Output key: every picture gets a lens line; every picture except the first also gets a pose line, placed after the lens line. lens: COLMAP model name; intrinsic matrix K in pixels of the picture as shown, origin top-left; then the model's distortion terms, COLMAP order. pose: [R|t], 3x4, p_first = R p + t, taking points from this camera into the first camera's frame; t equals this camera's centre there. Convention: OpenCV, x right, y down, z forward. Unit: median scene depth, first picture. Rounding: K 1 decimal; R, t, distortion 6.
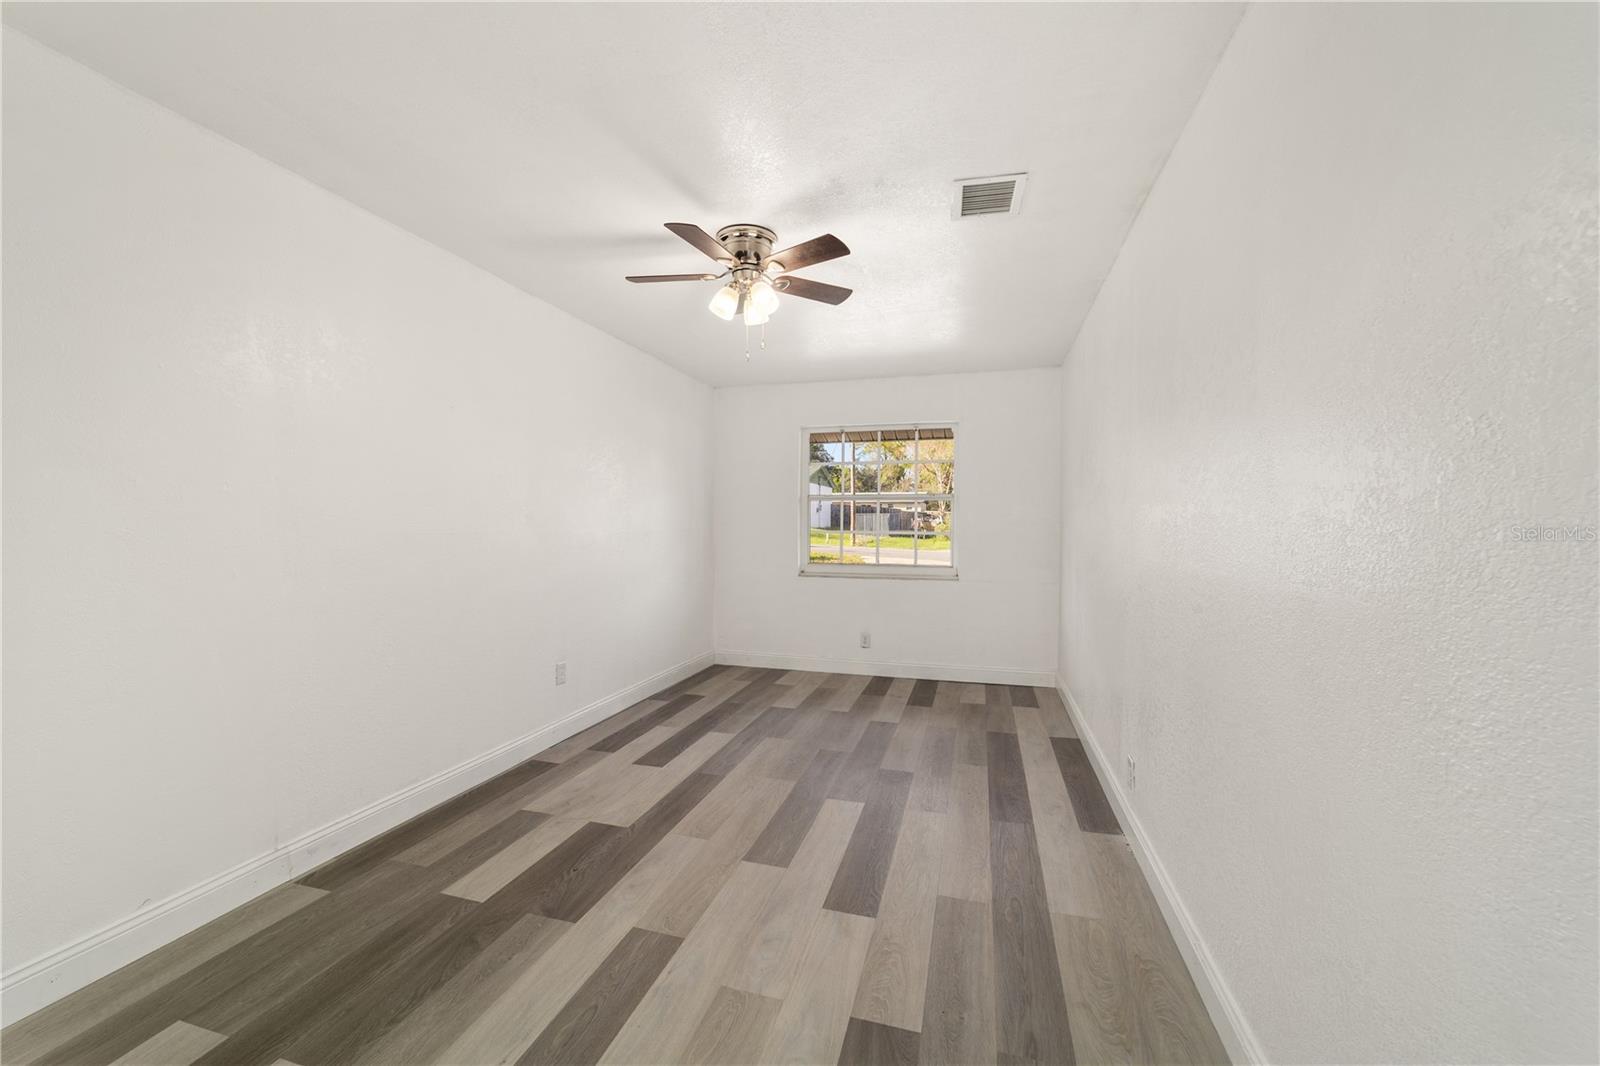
lens RADIAL K [[615.4, 0, 798.9], [0, 615.4, 533.8], [0, 0, 1]] dist [-0.015158, 0.006610]
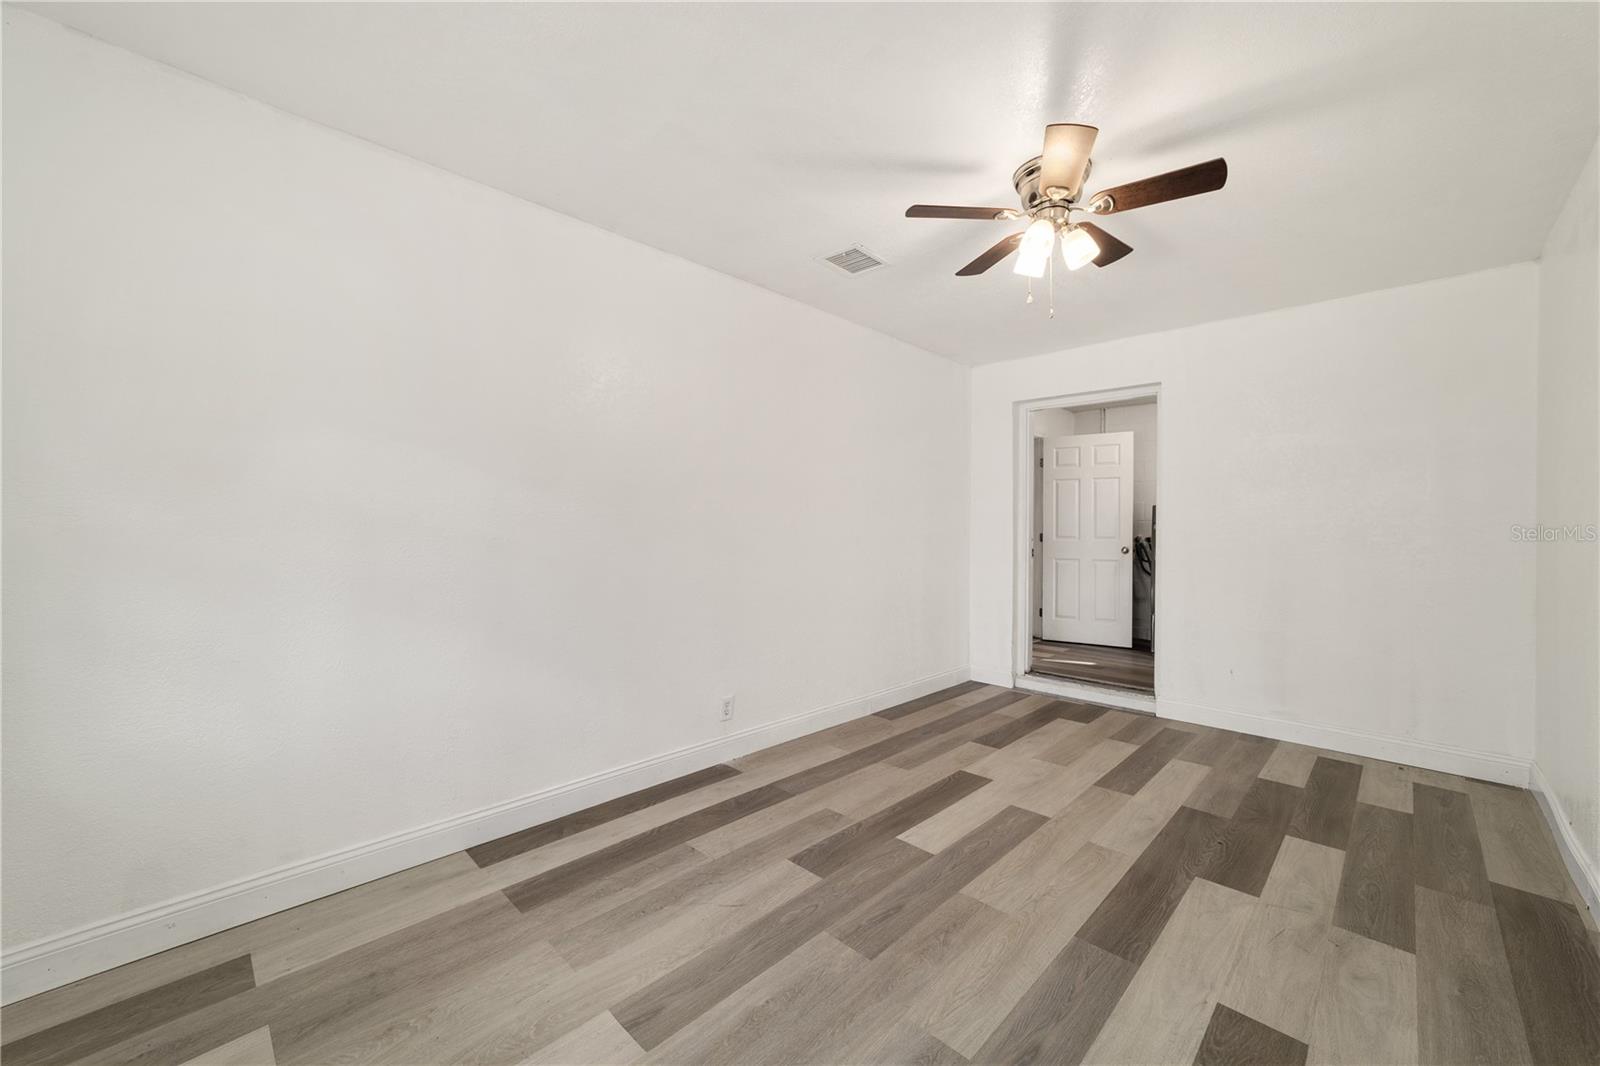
lens RADIAL K [[615.4, 0, 801.7], [0, 615.4, 521.8], [0, 0, 1]] dist [-0.015158, 0.006610]
pose [[-0.878375, -0.006469, 0.477928, -0.204166], [-0.002982, 0.999963, 0.008055, -0.010145], [-0.477963, 0.005651, -0.878362, 2.006527]]
